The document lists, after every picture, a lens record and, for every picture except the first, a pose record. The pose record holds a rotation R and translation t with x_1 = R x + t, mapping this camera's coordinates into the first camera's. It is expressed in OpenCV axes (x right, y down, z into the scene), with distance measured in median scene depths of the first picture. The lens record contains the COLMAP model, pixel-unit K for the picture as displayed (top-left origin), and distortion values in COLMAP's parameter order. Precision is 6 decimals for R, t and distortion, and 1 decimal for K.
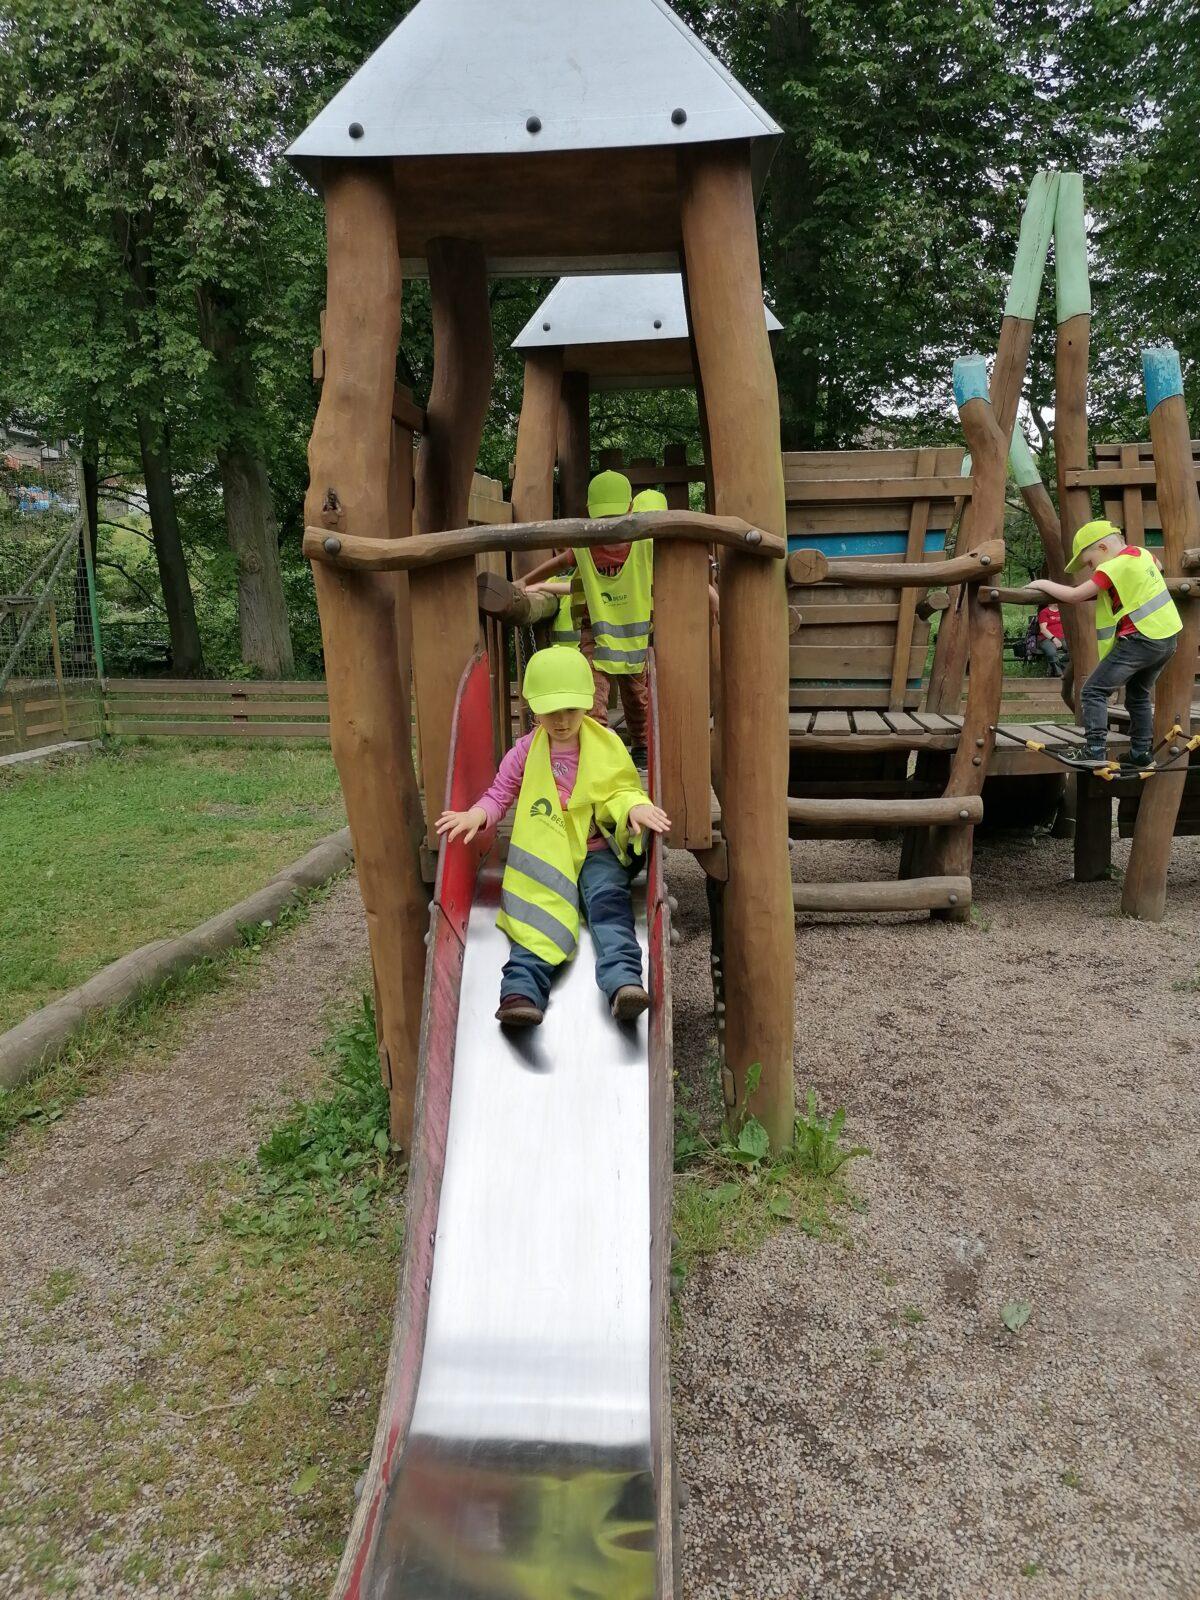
lens RADIAL K [[1226.5, 0, 611.3], [0, 1226.5, 796.7], [0, 0, 1]] dist [0.105502, -0.136804]
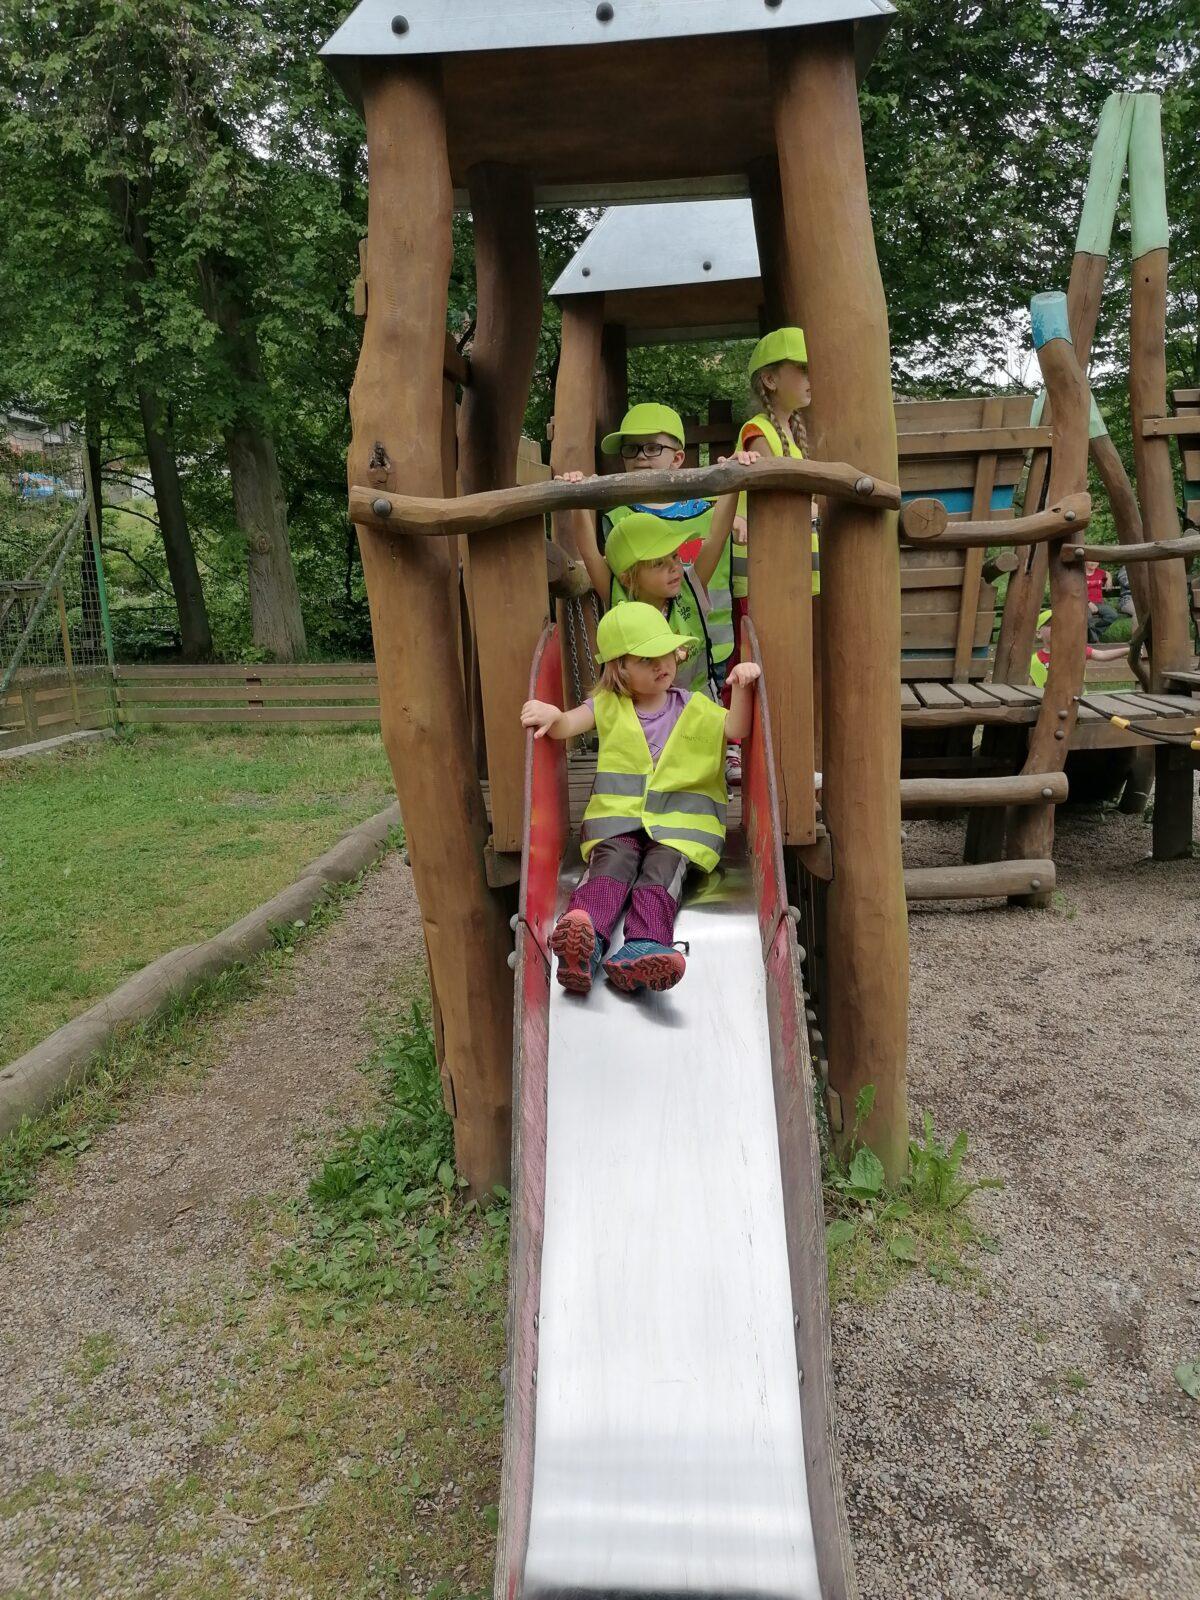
lens RADIAL K [[1195.0, 0, 602.1], [0, 1195.0, 801.7], [0, 0, 1]] dist [0.086755, -0.105863]
pose [[0.999783, -0.020494, -0.003823, -0.062222], [0.020588, 0.999434, 0.026596, -0.014182], [0.003275, -0.026669, 0.999639, 0.130131]]
